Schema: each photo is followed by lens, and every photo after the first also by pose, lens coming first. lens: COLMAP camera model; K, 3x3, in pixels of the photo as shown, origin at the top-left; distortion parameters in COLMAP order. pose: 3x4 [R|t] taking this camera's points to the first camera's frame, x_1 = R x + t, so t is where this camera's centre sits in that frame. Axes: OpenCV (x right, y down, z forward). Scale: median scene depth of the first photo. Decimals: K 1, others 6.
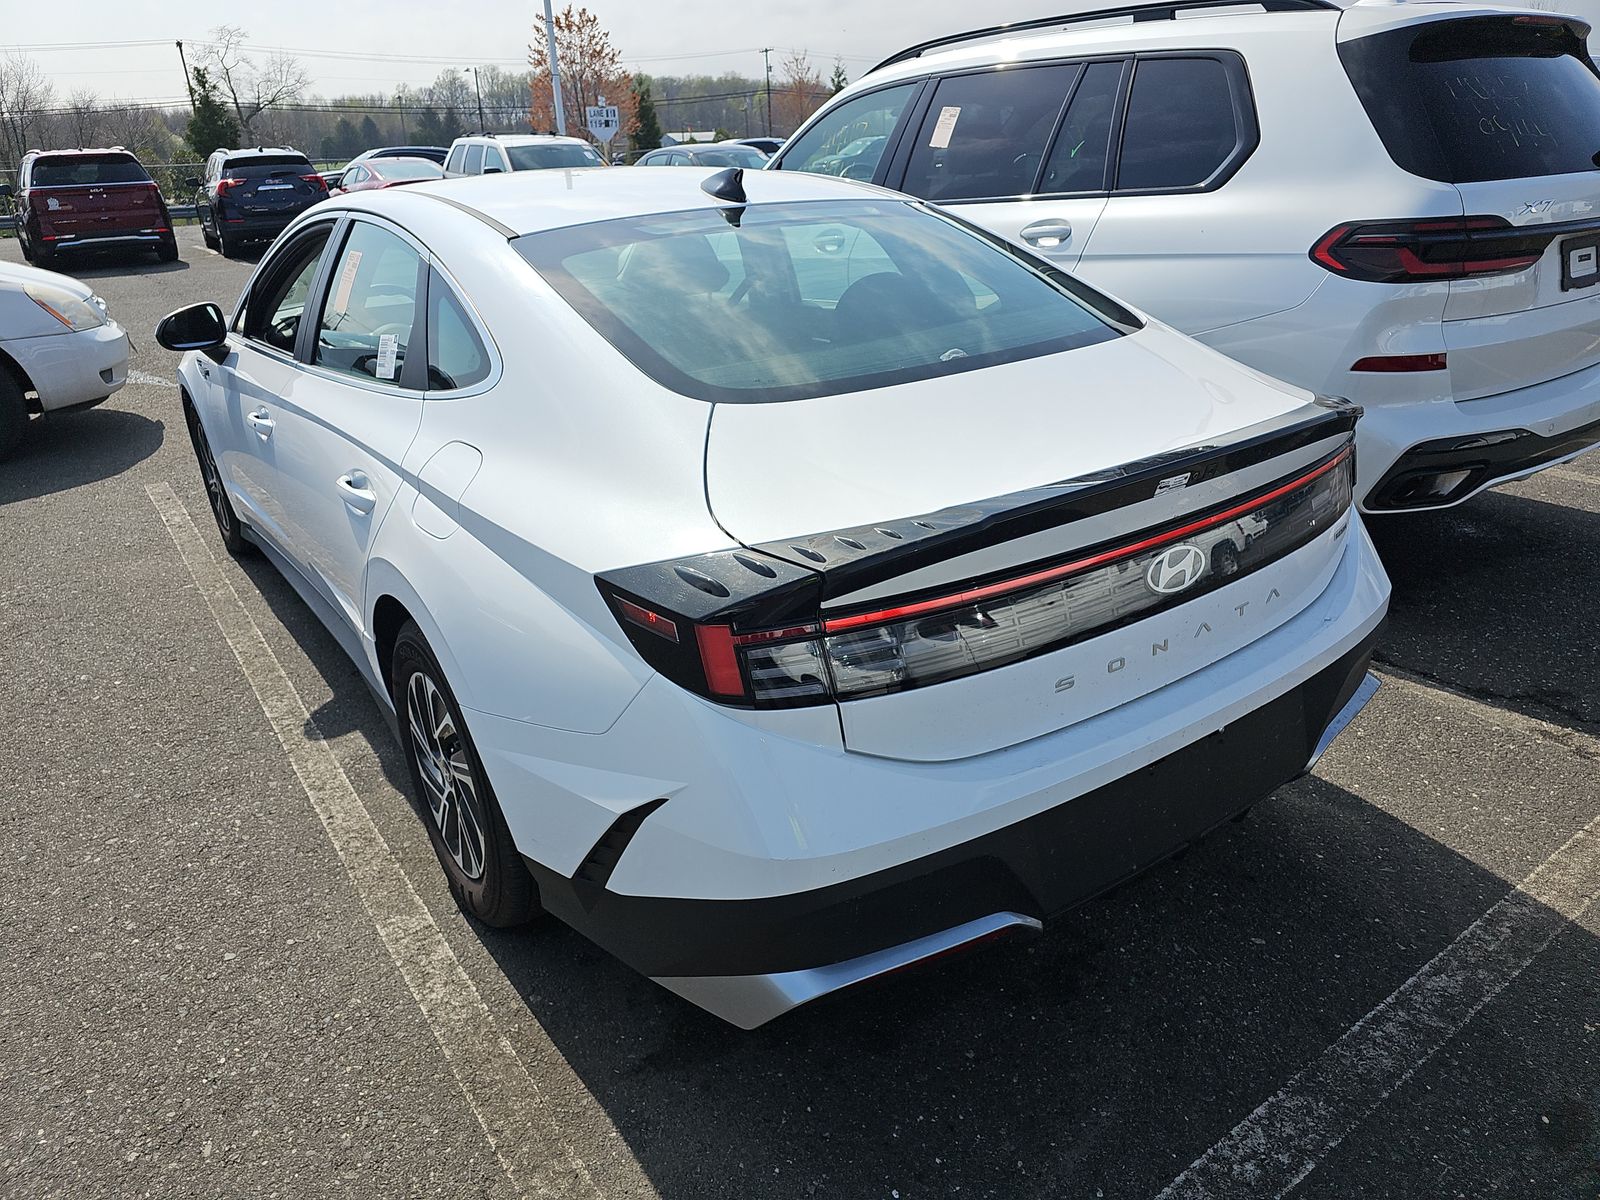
lens RADIAL K [[1074.9, 0, 791.2], [0, 1074.9, 593.1], [0, 0, 1]] dist [0.040694, -0.034227]
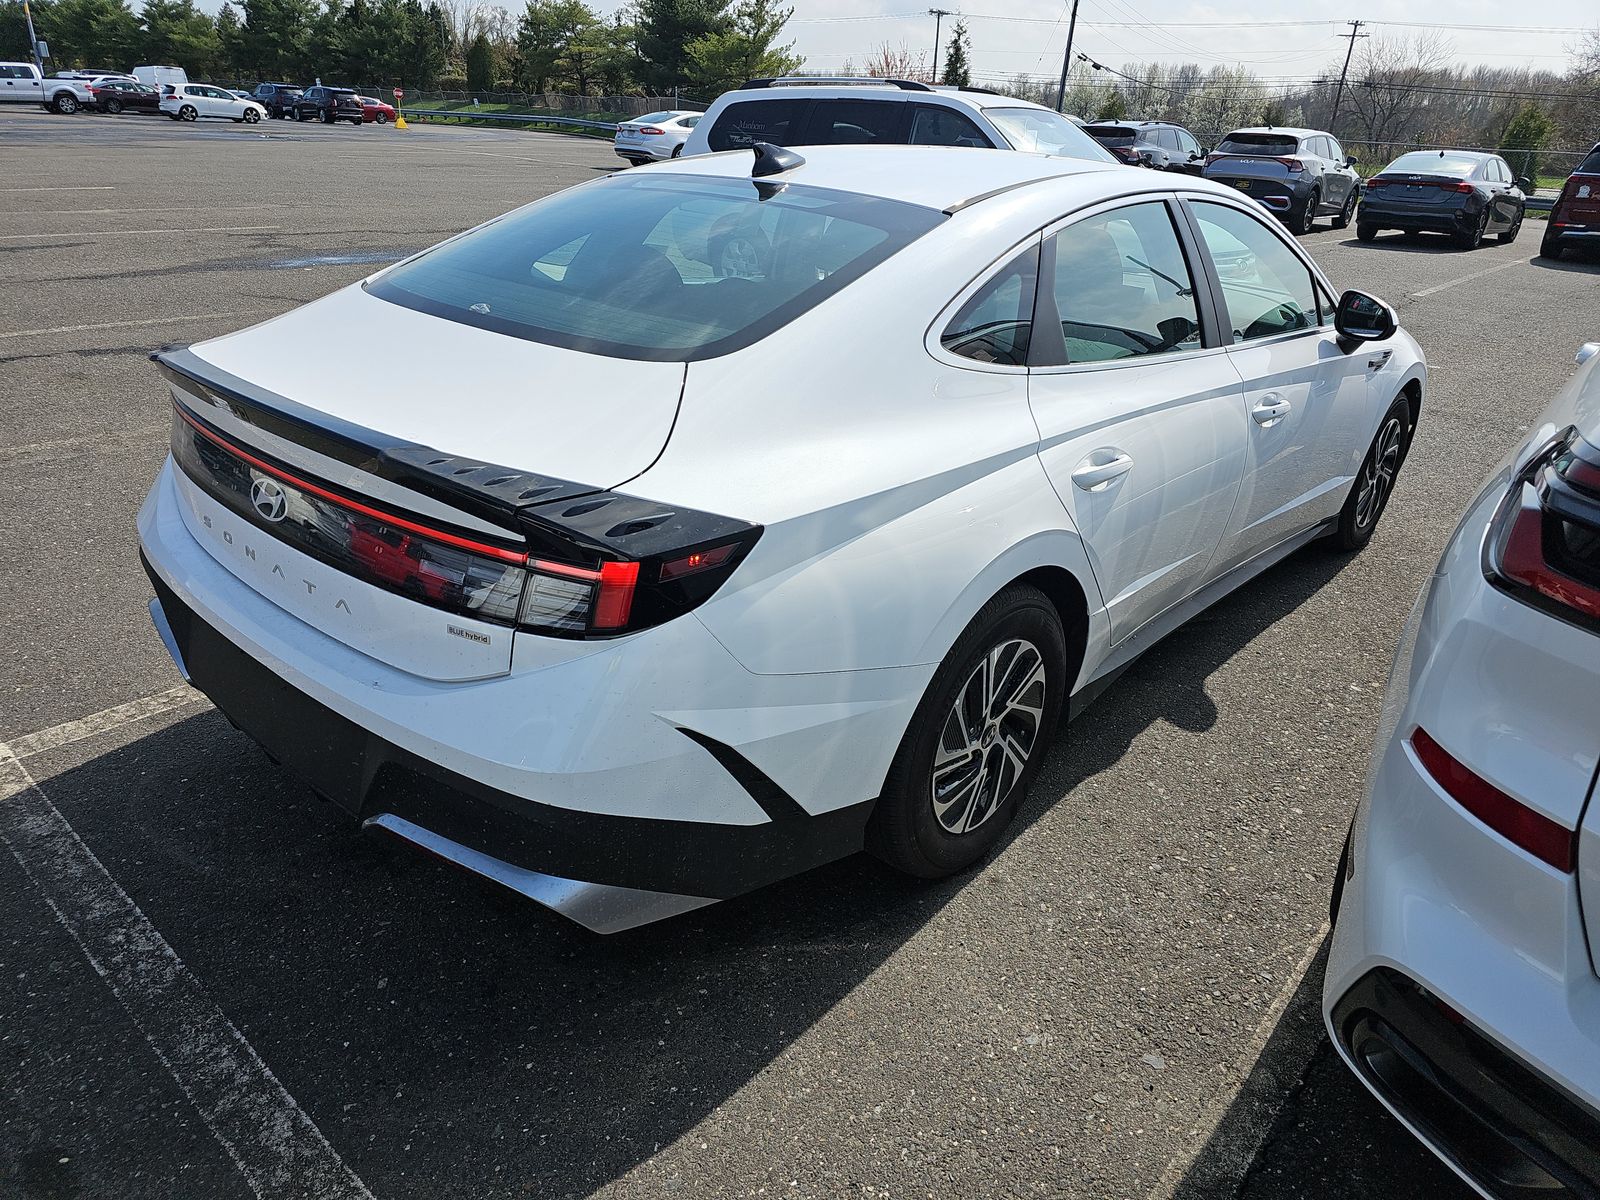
lens RADIAL K [[1074.9, 0, 813.8], [0, 1074.9, 602.1], [0, 0, 1]] dist [0.040694, -0.034227]
pose [[0.218998, 0.443690, -0.869010, 0.667320], [-0.427806, 0.844122, 0.323172, -0.238157], [0.876939, 0.300994, 0.374674, 0.493950]]
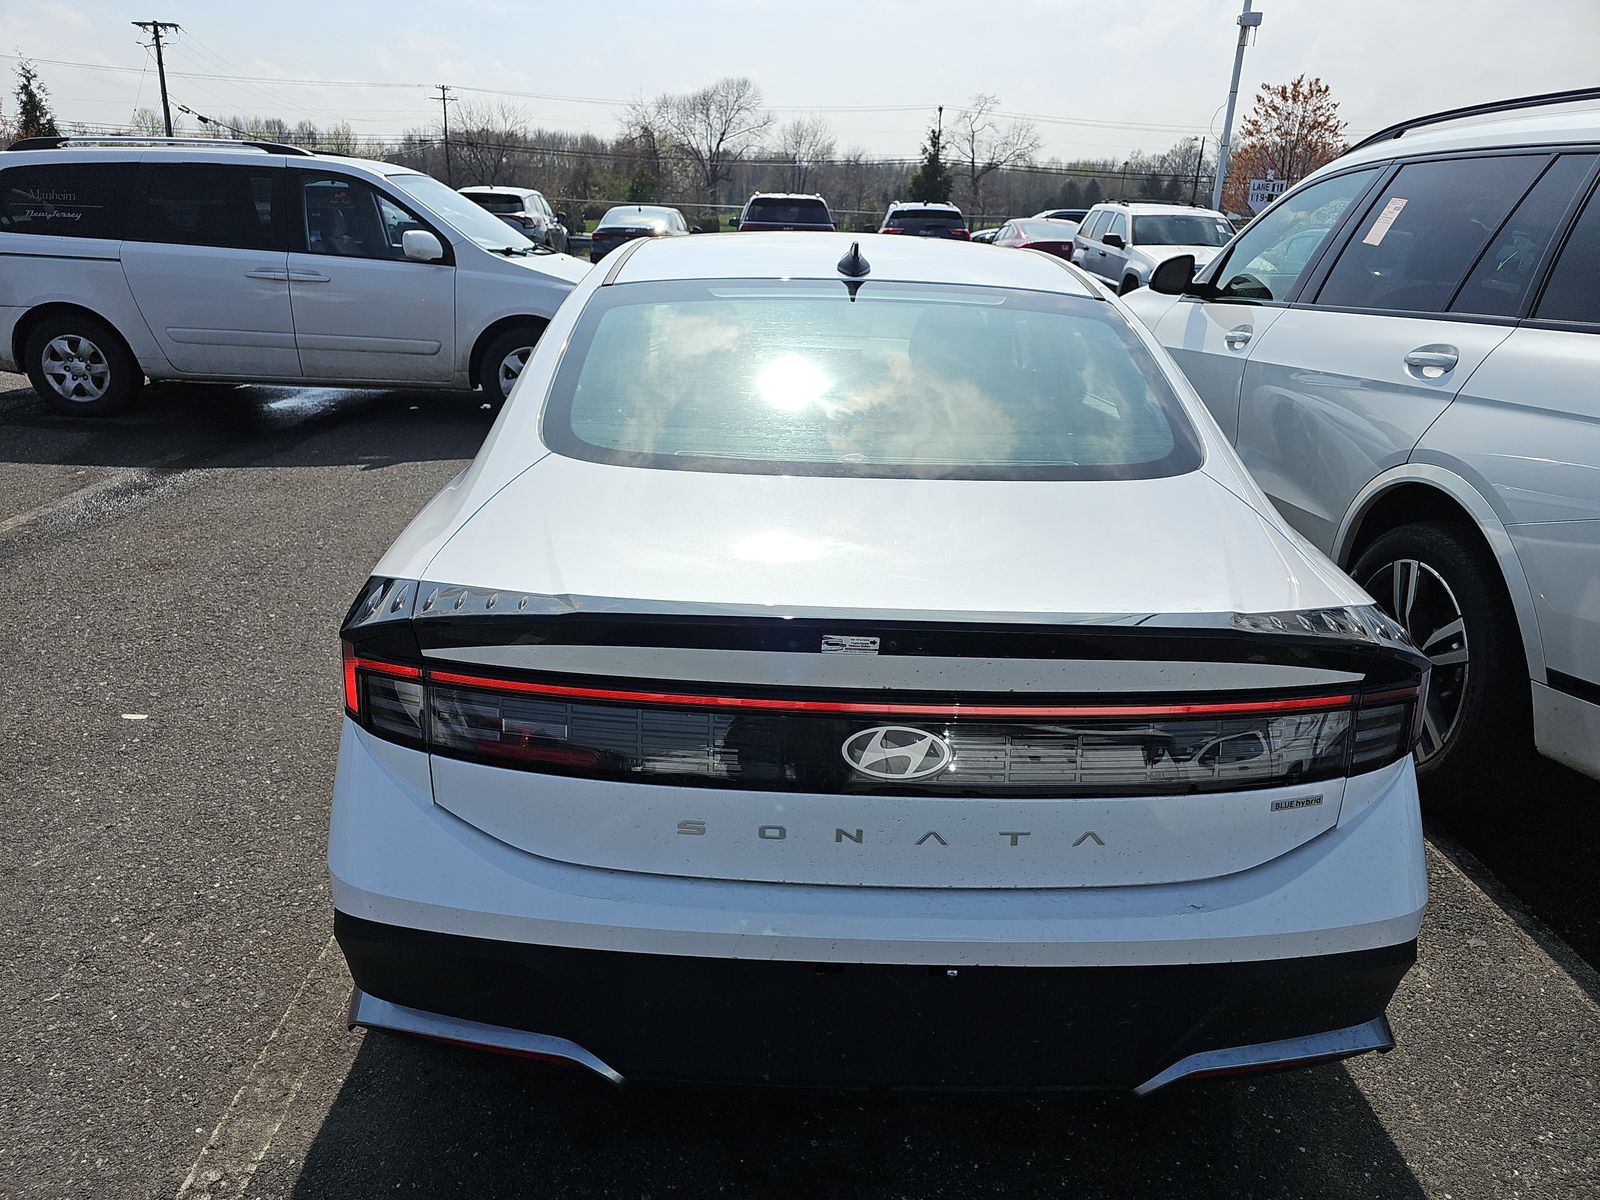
lens RADIAL K [[1074.9, 0, 768.2], [0, 1074.9, 603.3], [0, 0, 1]] dist [0.040694, -0.034227]
pose [[0.814660, 0.258569, -0.519106, 0.298655], [-0.280710, 0.959072, 0.037184, -0.059571], [0.507475, 0.115426, 0.853901, 0.106035]]
